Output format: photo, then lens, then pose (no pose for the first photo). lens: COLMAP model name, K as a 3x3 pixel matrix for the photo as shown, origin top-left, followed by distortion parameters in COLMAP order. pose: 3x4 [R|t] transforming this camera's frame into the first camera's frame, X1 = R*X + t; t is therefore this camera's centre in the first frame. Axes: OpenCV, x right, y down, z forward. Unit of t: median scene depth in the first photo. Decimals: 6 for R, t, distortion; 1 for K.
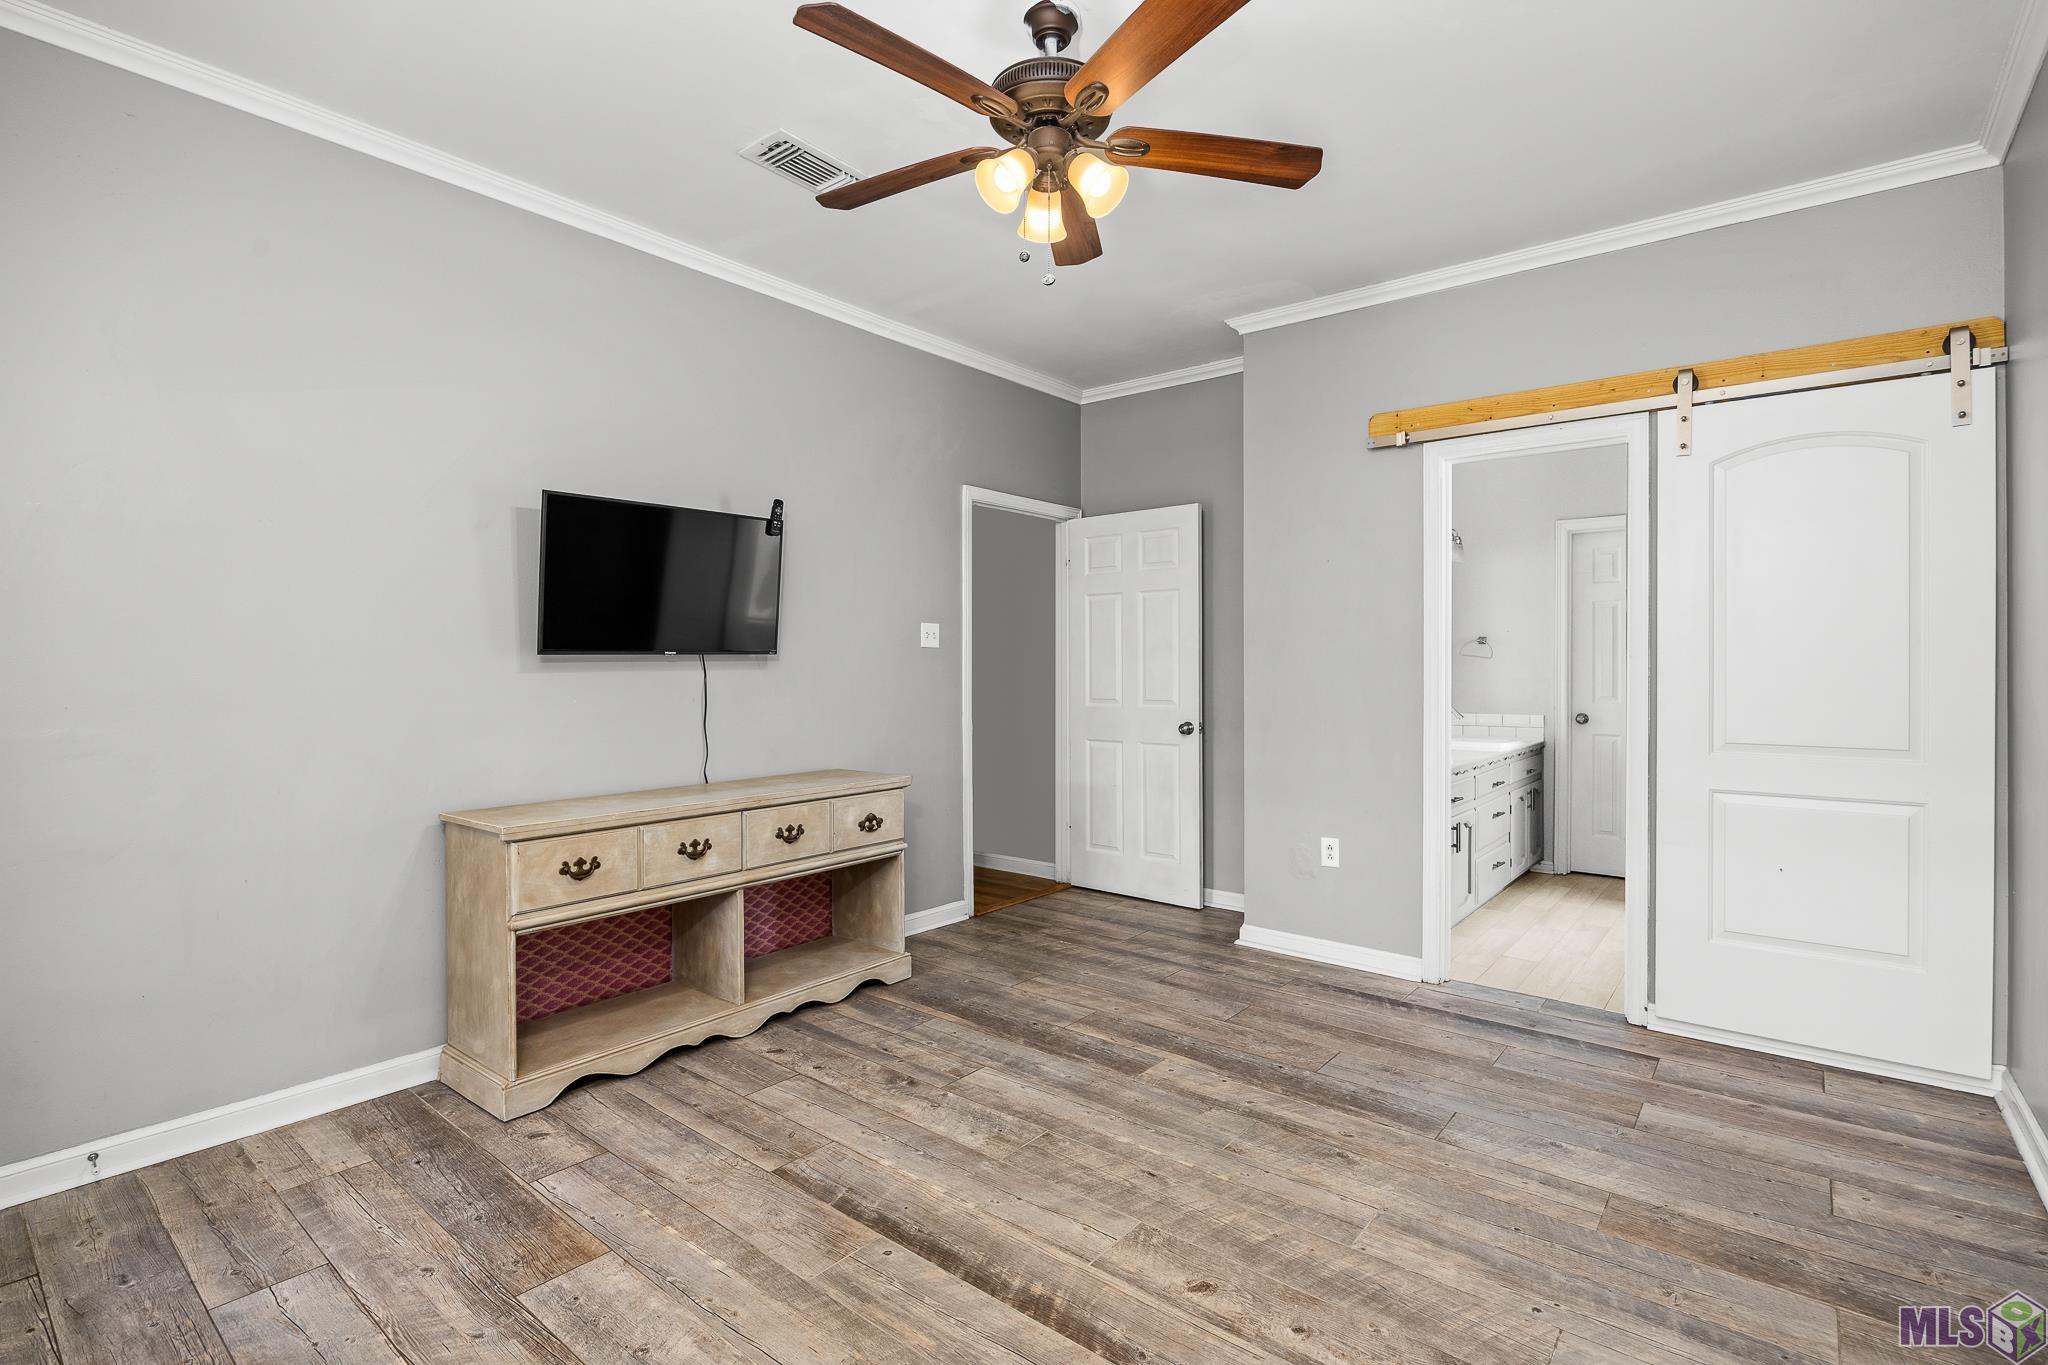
lens RADIAL K [[948.5, 0, 1018.7], [0, 948.5, 670.0], [0, 0, 1]] dist [-0.010891, 0.000466]
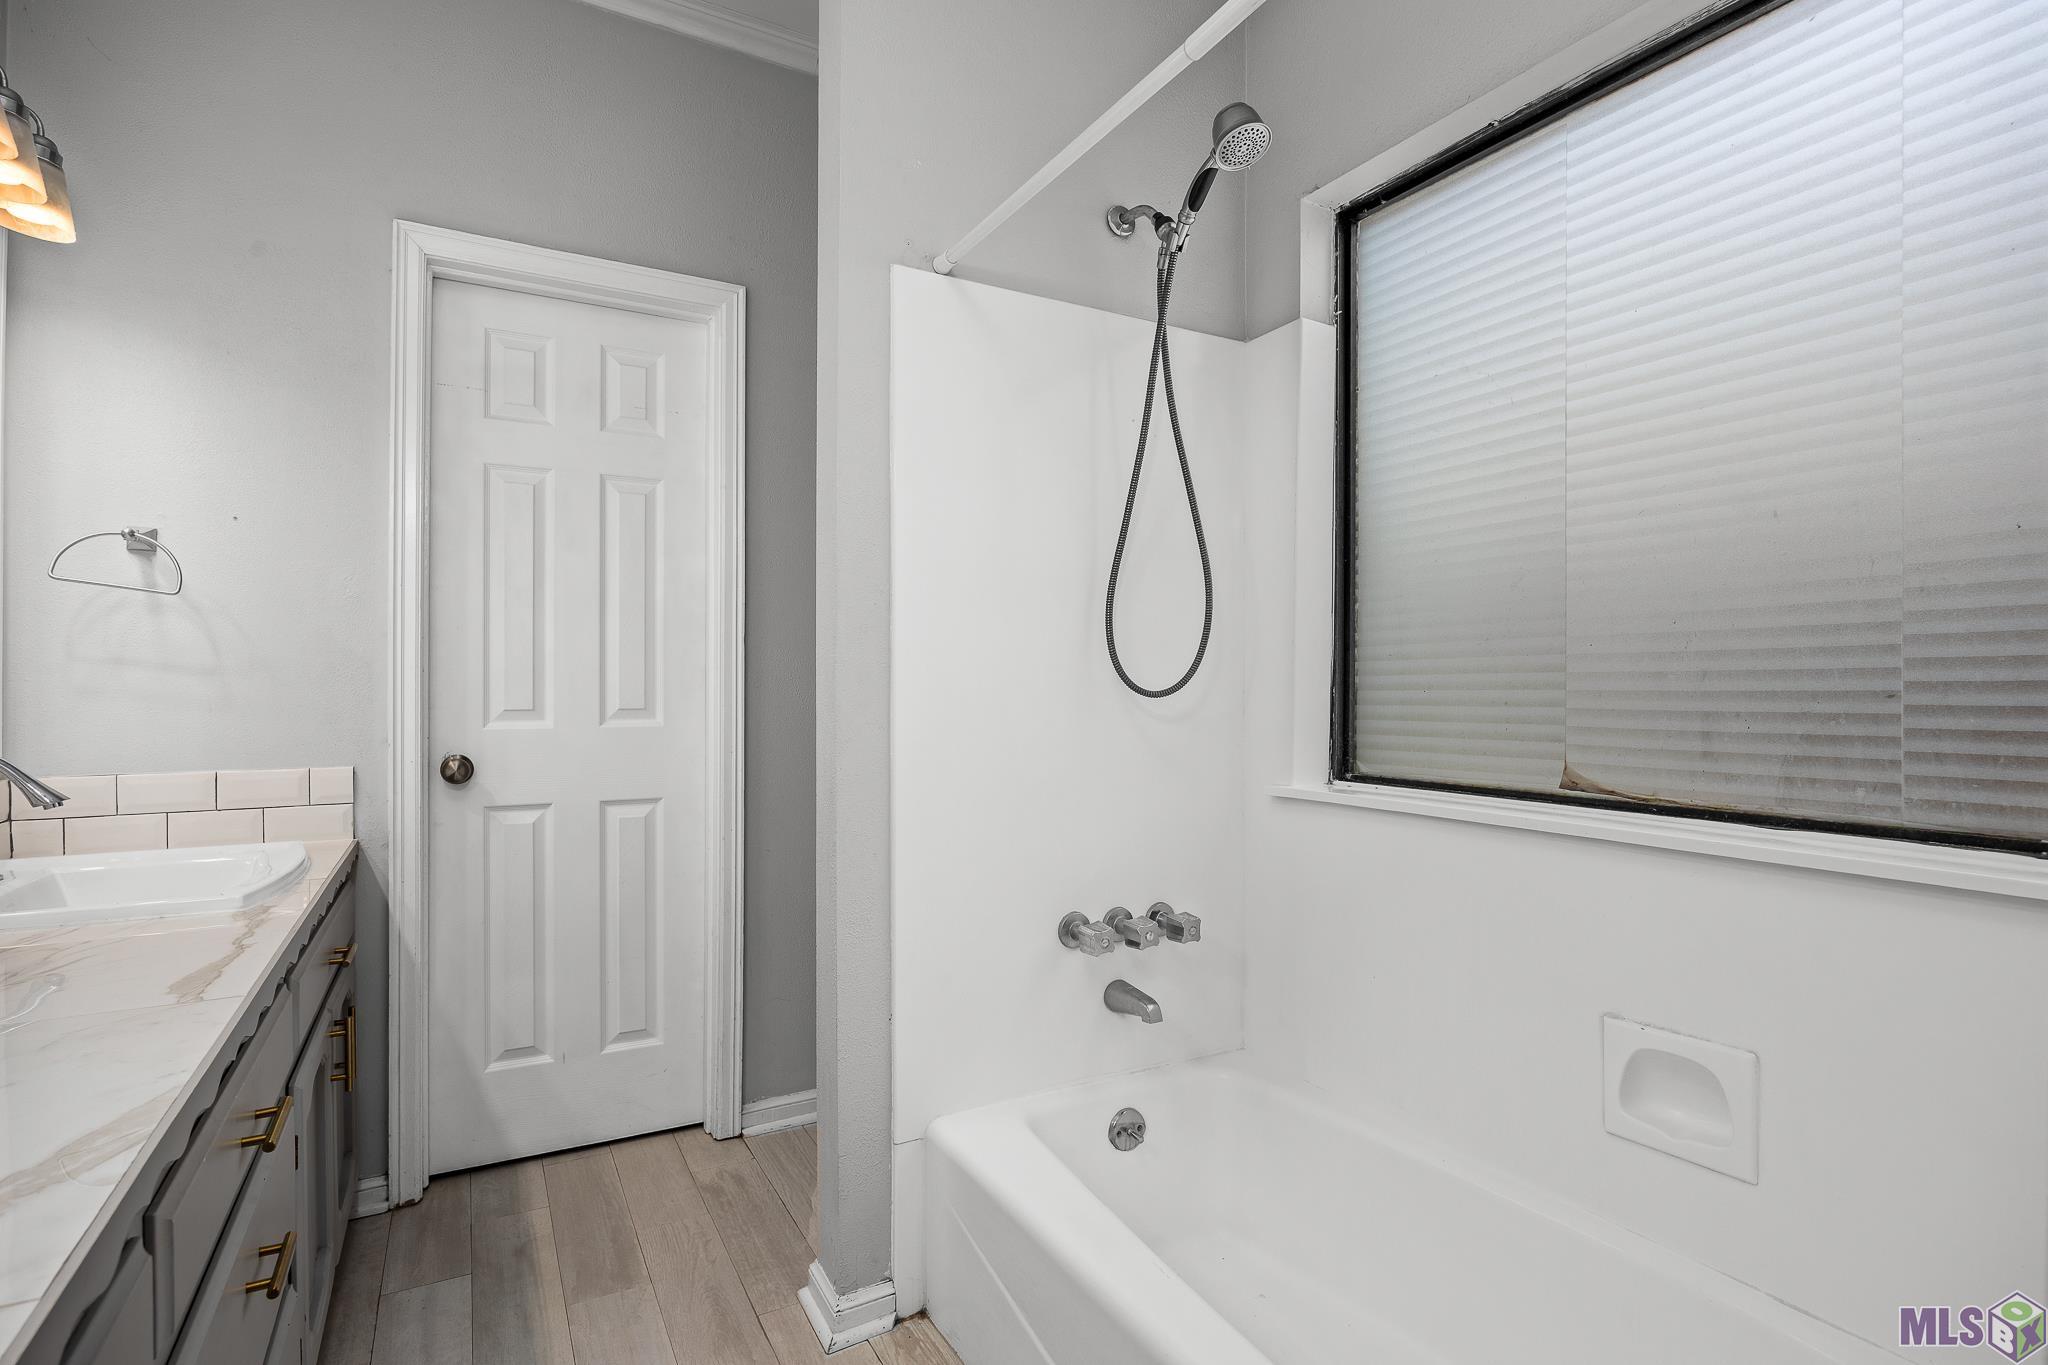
lens RADIAL K [[1014.9, 0, 1025.0], [0, 1014.9, 673.1], [0, 0, 1]] dist [-0.002568, -0.000661]
pose [[0.370653, 0.011375, 0.928702, 0.645272], [-0.005727, 0.999934, -0.009962, 0.034694], [-0.928754, -0.001627, 0.370693, 1.350658]]
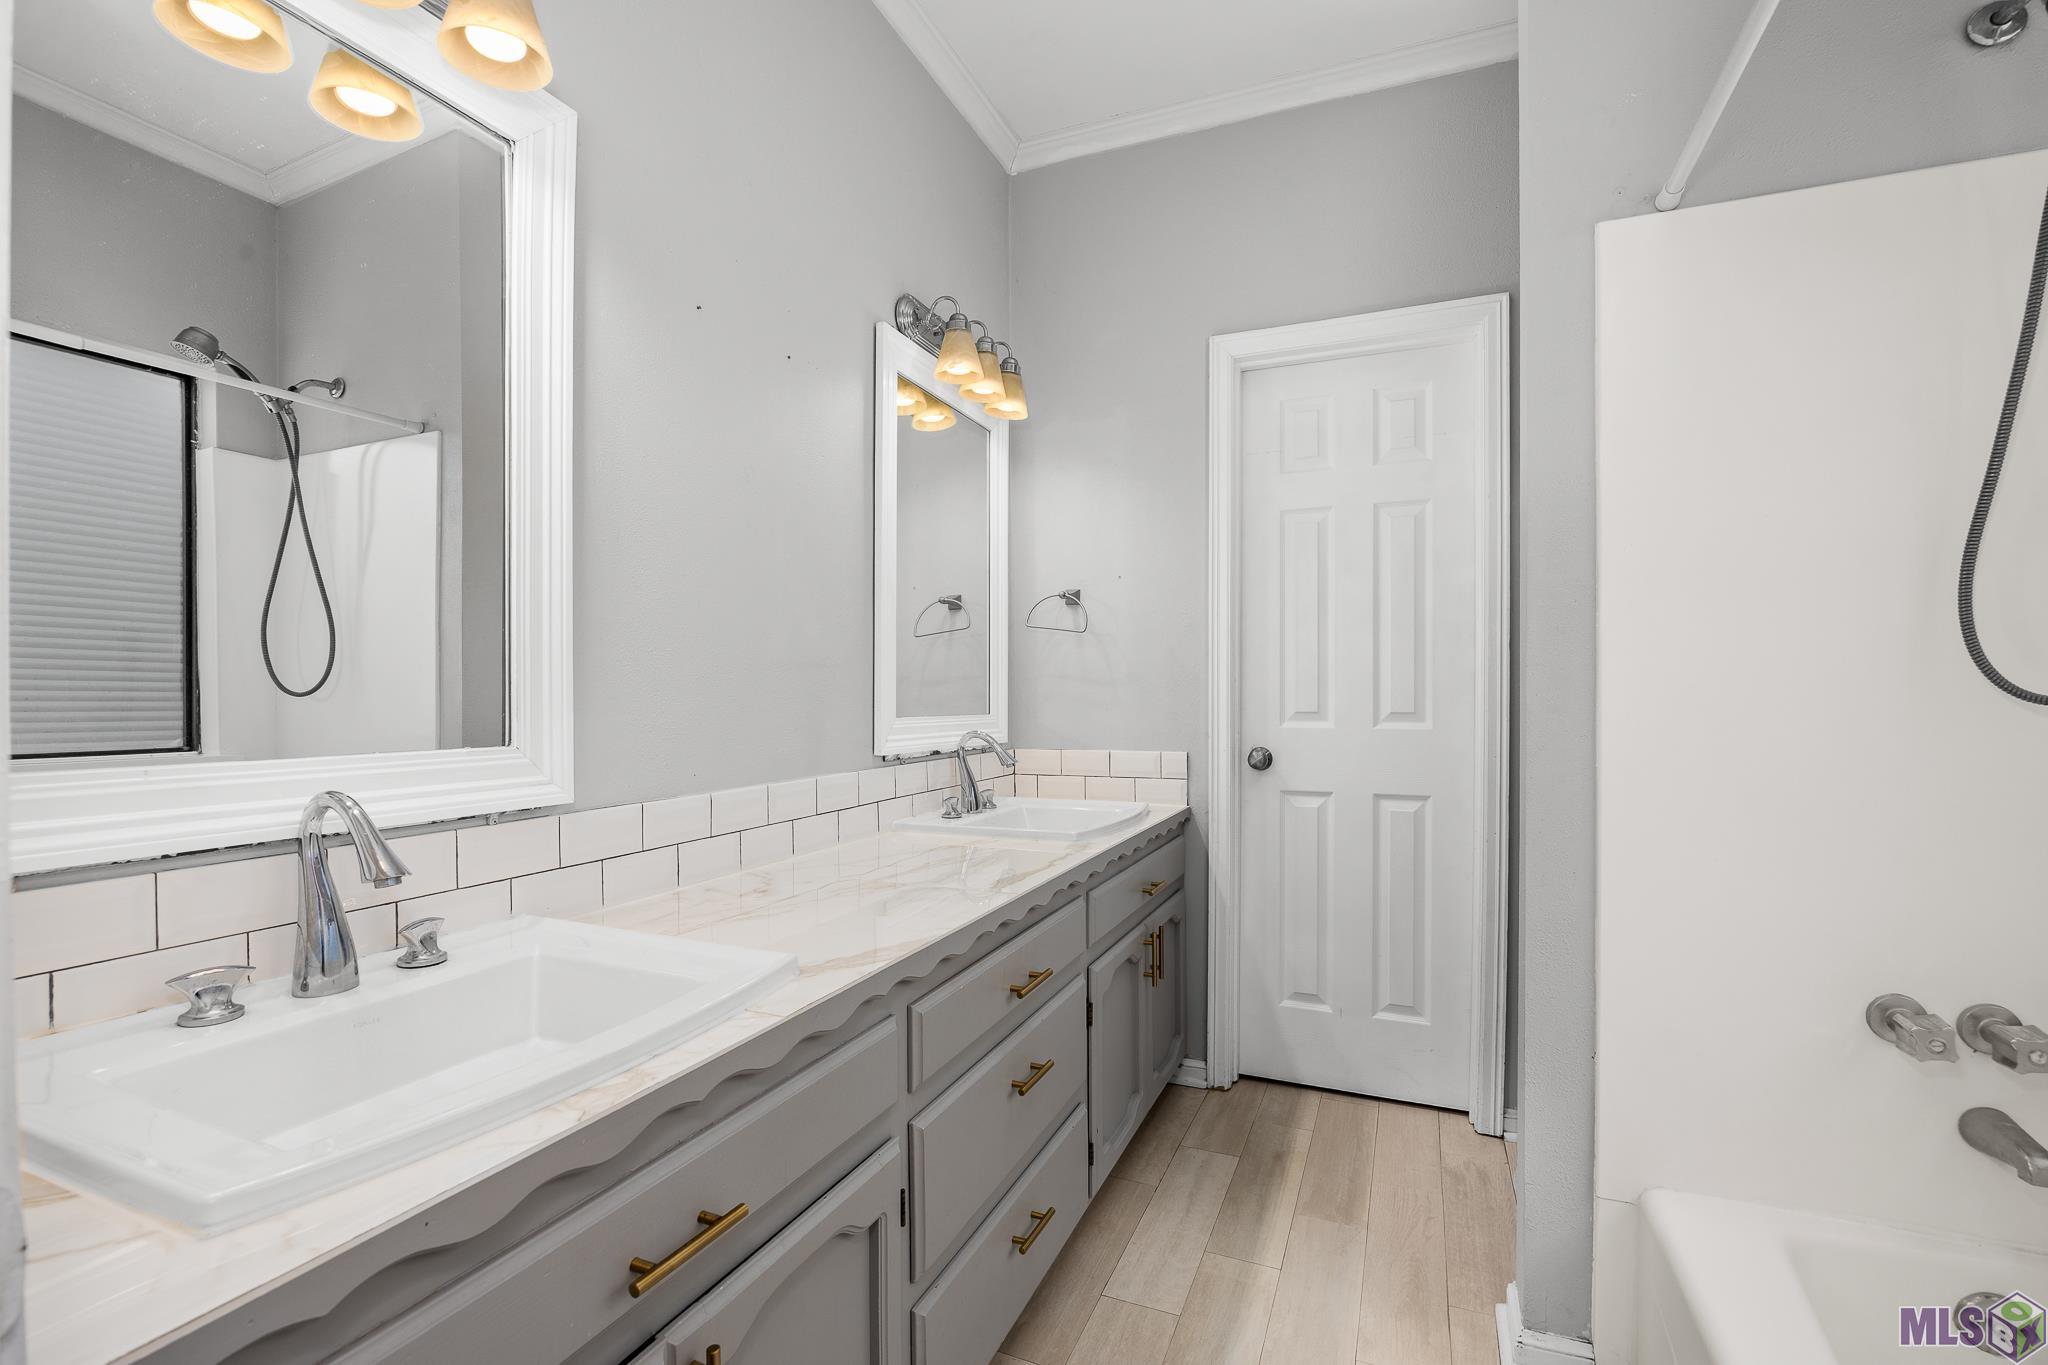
lens RADIAL K [[916.7, 0, 1027.4], [0, 916.7, 687.1], [0, 0, 1]] dist [-0.001901, -0.000505]
pose [[0.961210, -0.000704, 0.275815, 0.755359], [0.001127, 0.999998, -0.001375, 0.035134], [-0.275814, 0.001632, 0.961210, 1.249268]]
